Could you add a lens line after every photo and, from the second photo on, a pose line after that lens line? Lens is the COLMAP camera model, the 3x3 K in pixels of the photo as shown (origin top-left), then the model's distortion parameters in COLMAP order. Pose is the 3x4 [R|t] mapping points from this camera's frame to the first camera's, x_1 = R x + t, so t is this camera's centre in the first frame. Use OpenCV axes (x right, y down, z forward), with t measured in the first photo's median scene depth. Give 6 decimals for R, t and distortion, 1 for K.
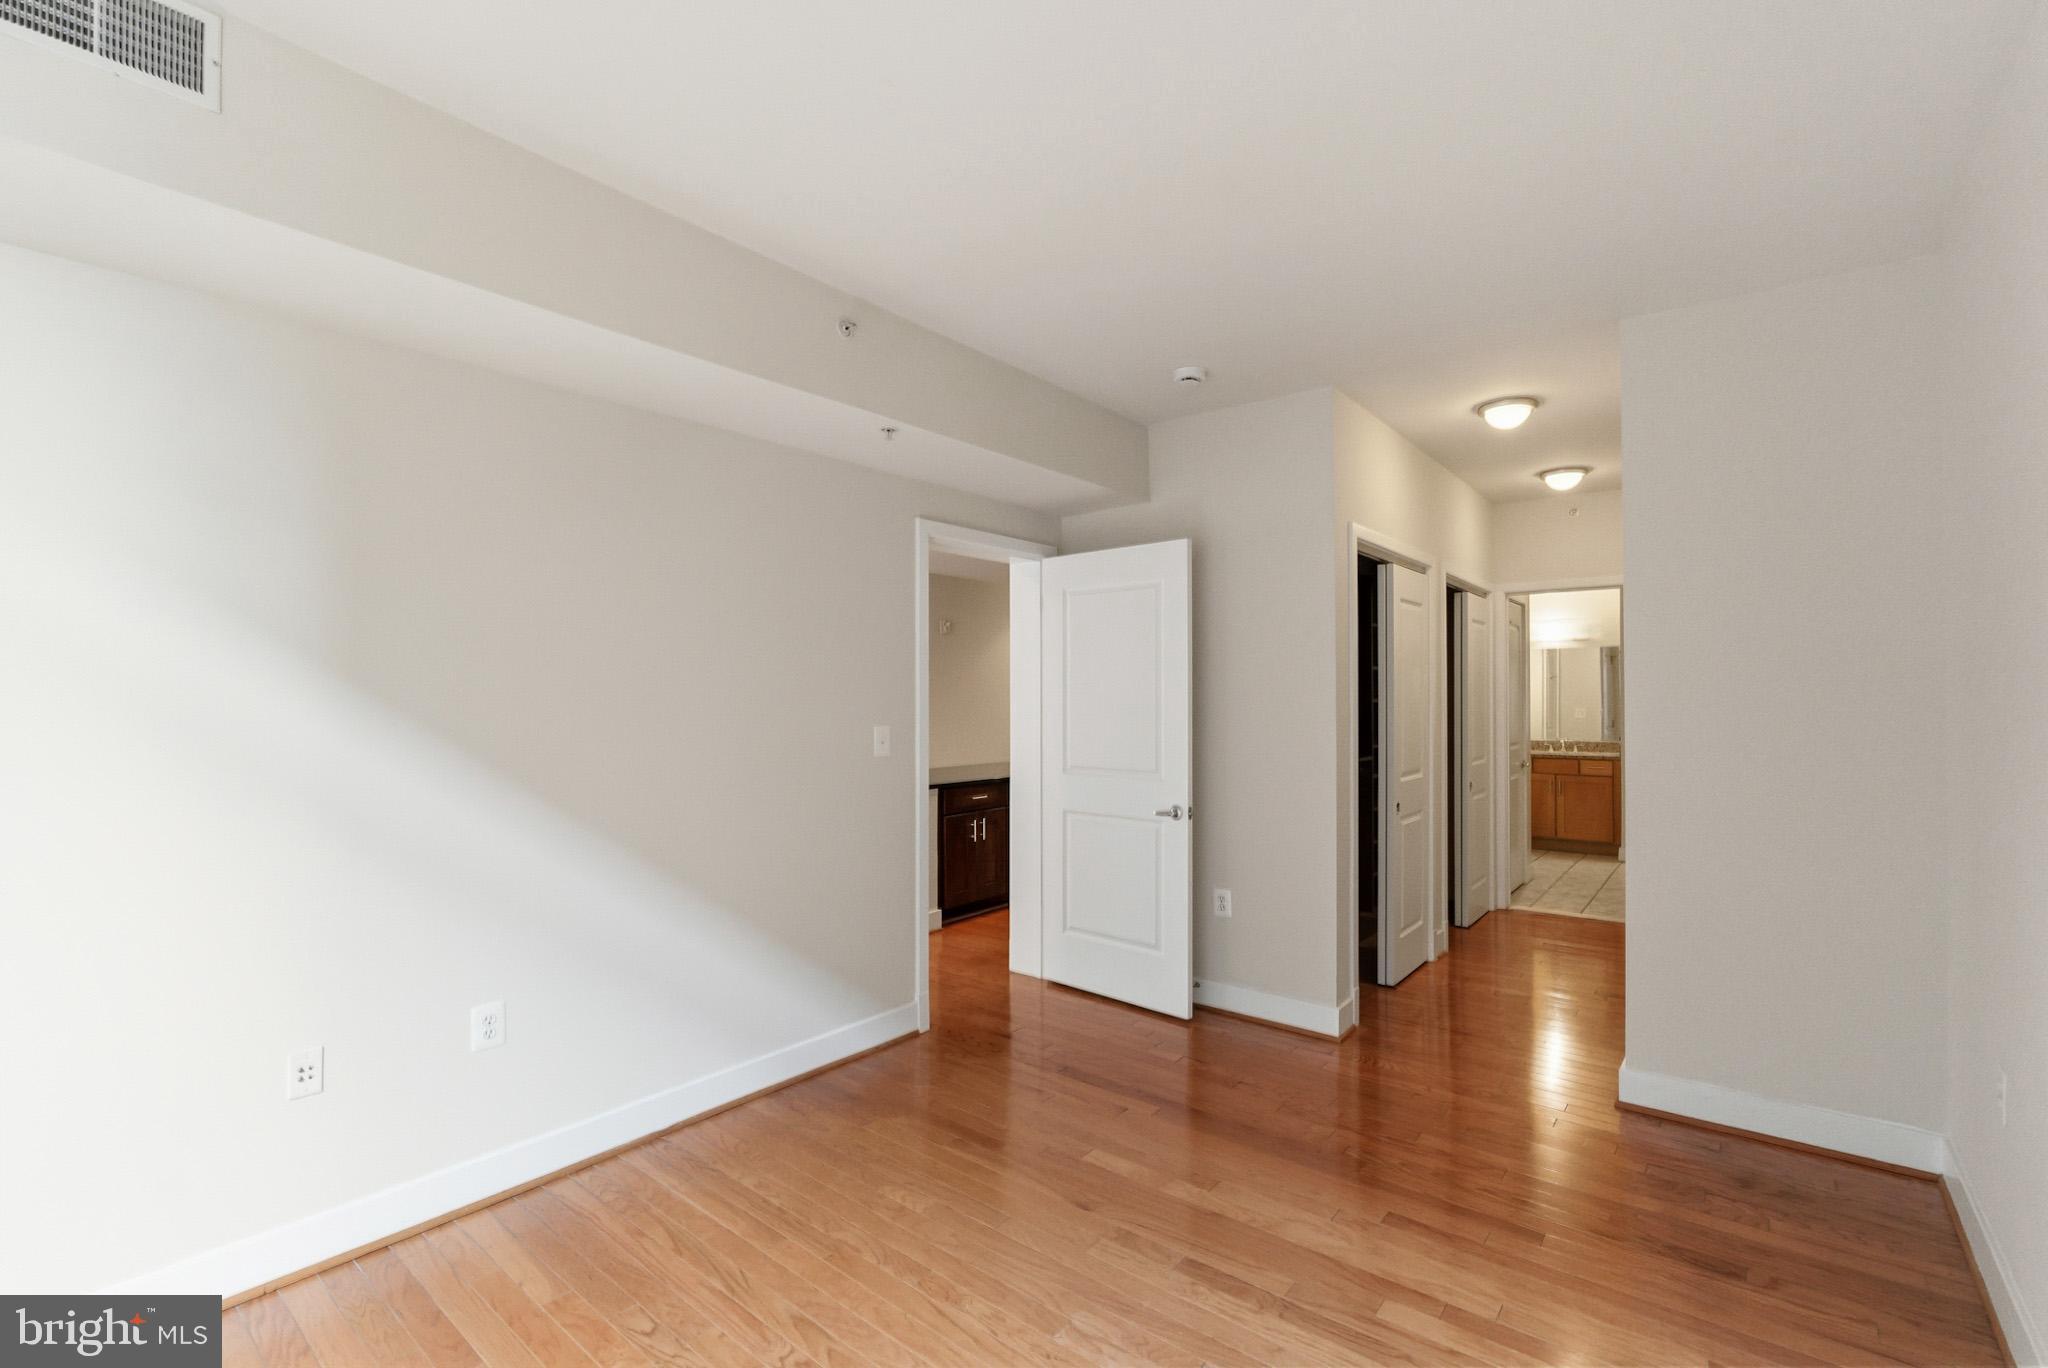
lens RADIAL K [[923.0, 0, 1011.9], [0, 923.0, 698.4], [0, 0, 1]] dist [-0.003116, -0.000090]
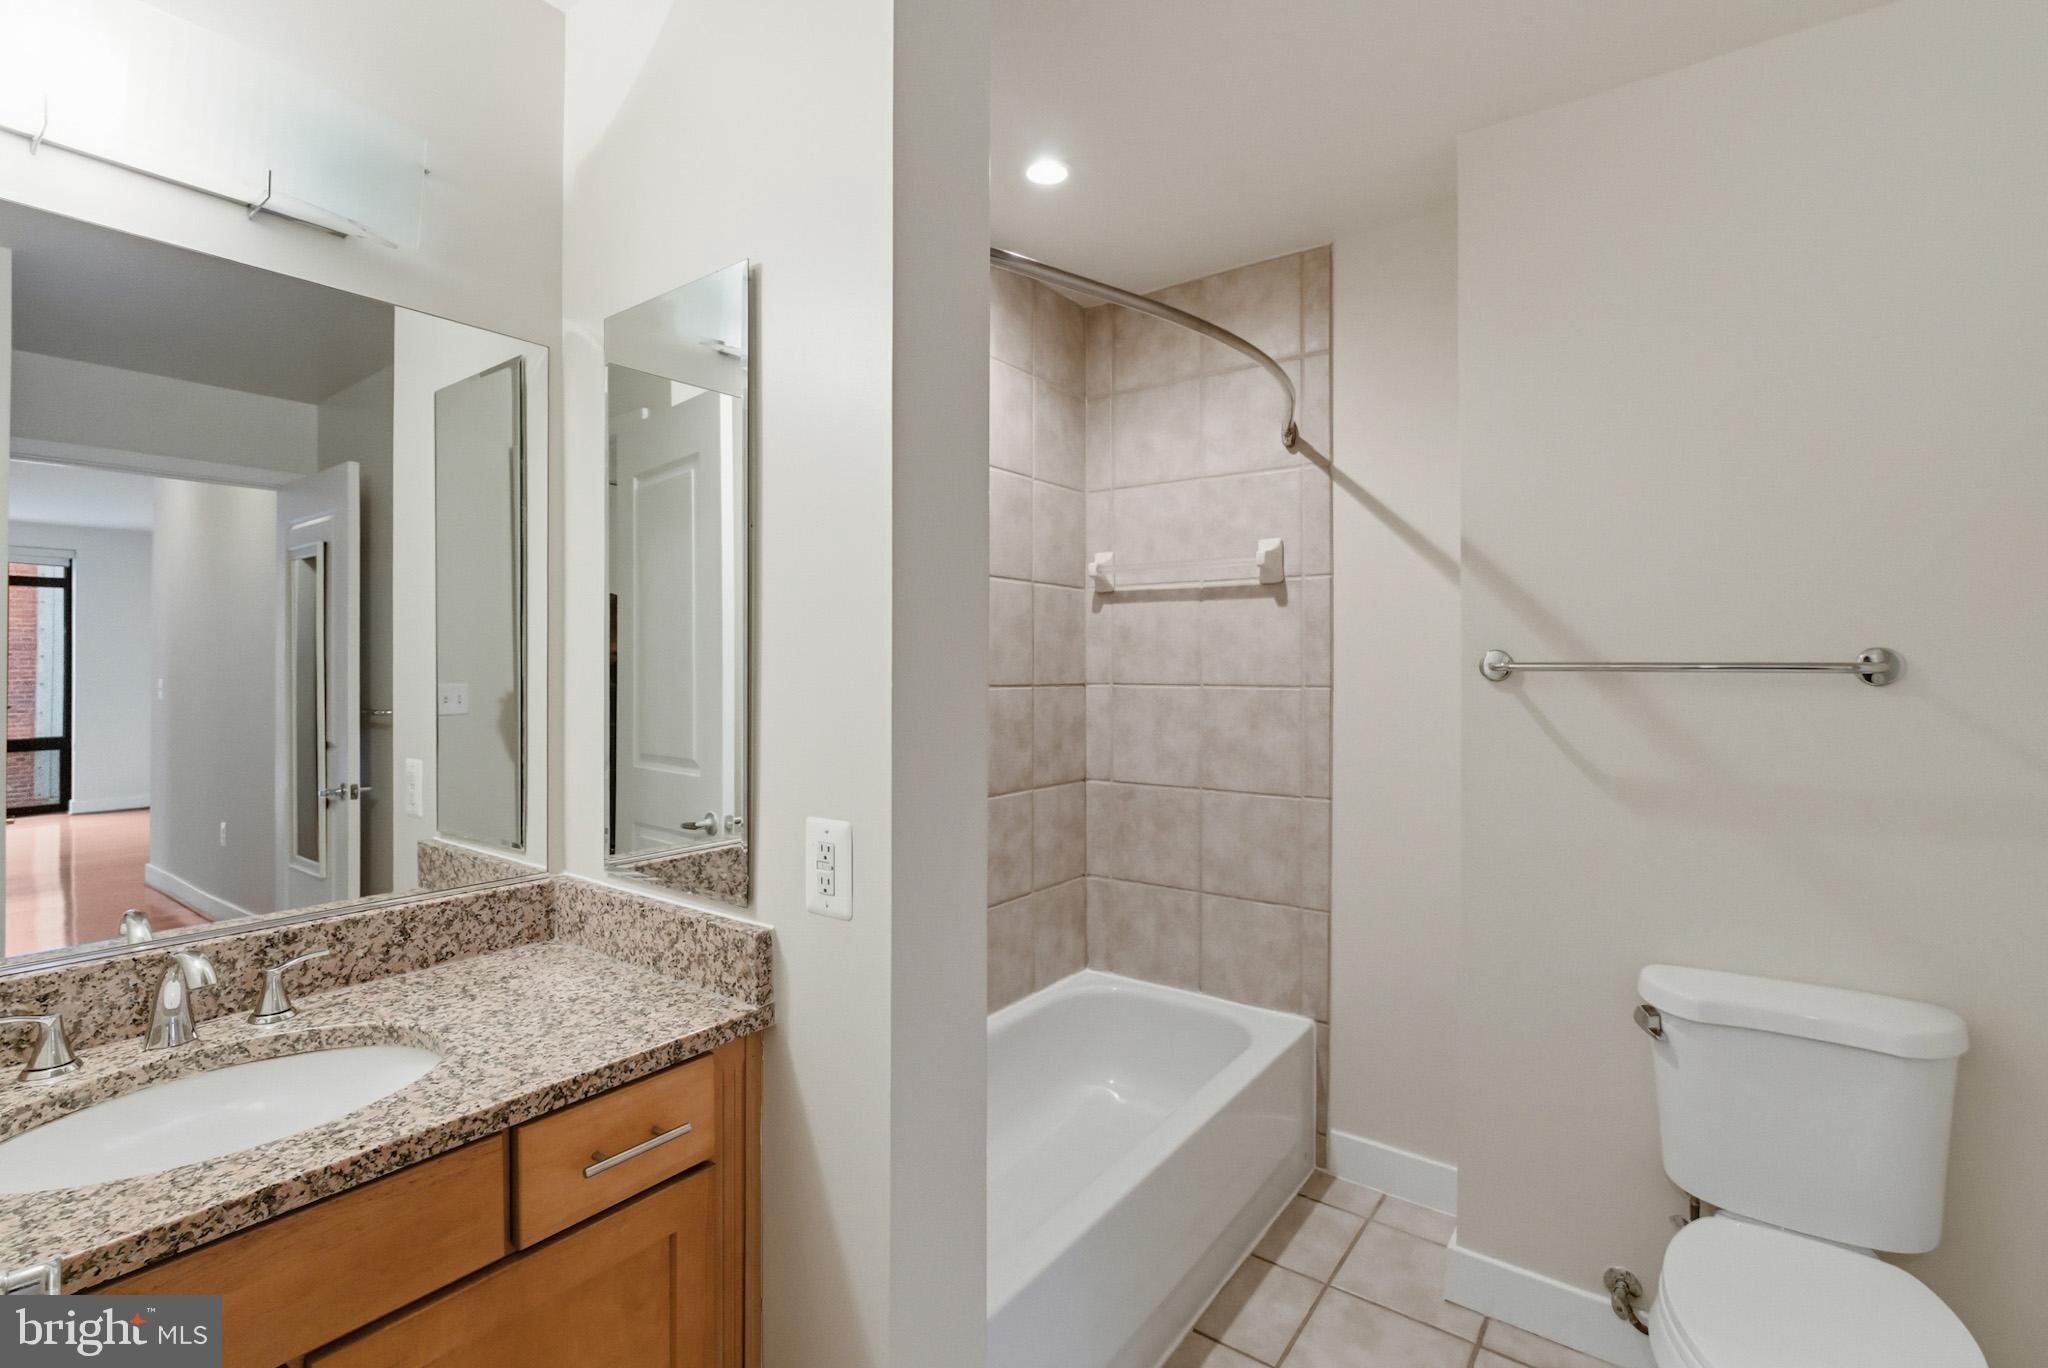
lens RADIAL K [[923.0, 0, 1027.6], [0, 923.0, 673.5], [0, 0, 1]] dist [-0.003116, -0.000090]
pose [[-0.053668, -0.003149, 0.998554, 0.501417], [-0.001984, 0.999993, 0.003047, 0.006907], [-0.998557, -0.001817, -0.053674, 0.957023]]
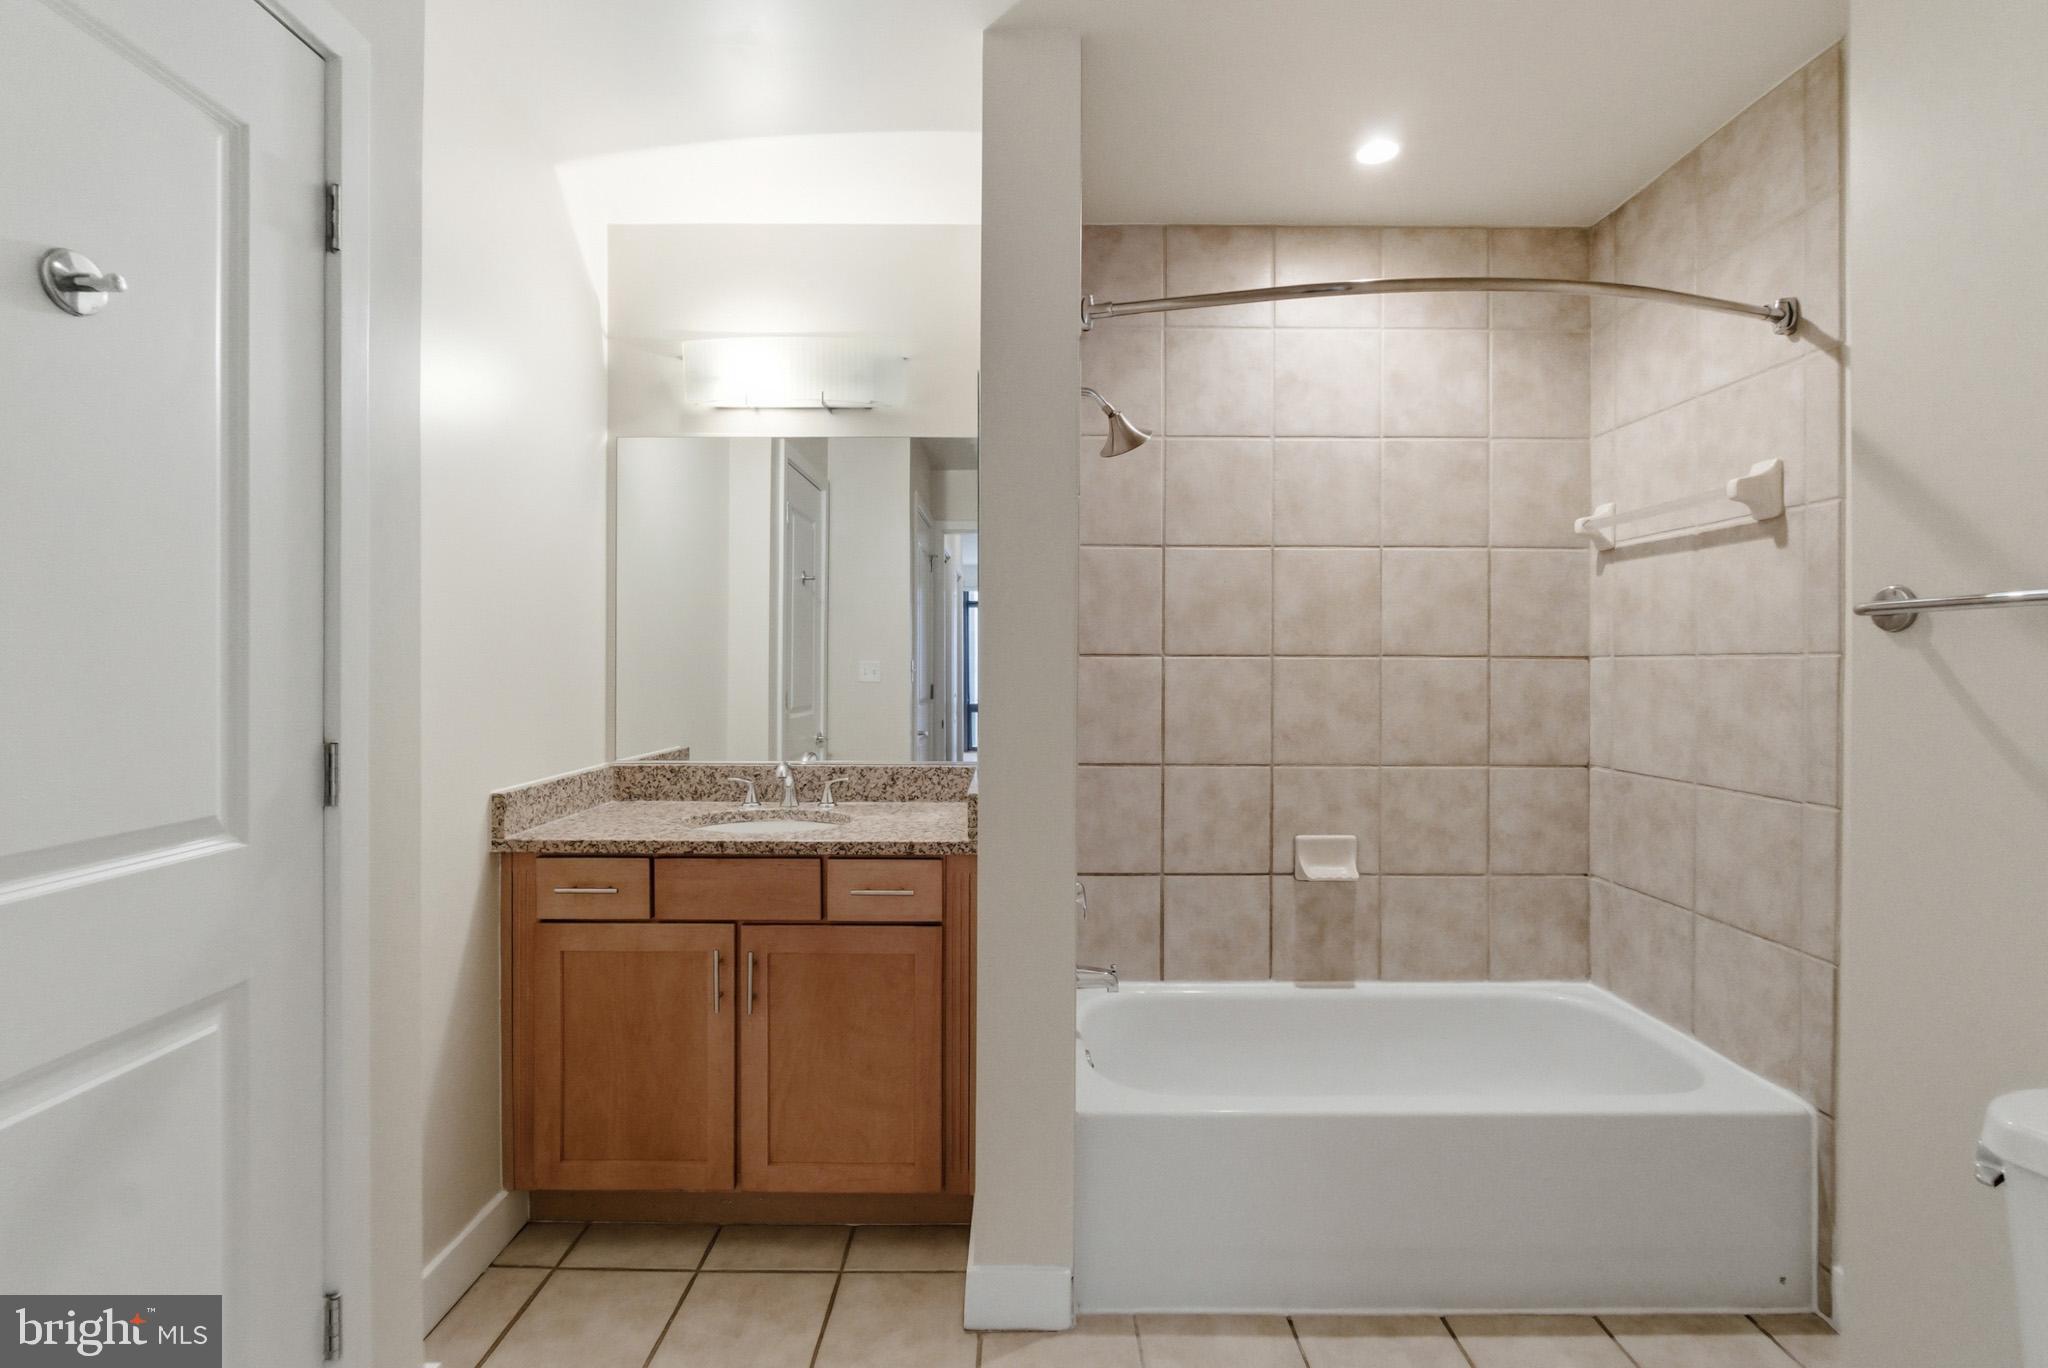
lens RADIAL K [[923.0, 0, 1034.3], [0, 923.0, 674.7], [0, 0, 1]] dist [-0.003116, -0.000090]
pose [[0.763043, -0.001403, 0.646346, 0.511433], [-0.006617, 0.999928, 0.009983, 0.016304], [-0.646313, -0.011894, 0.762979, 0.796992]]
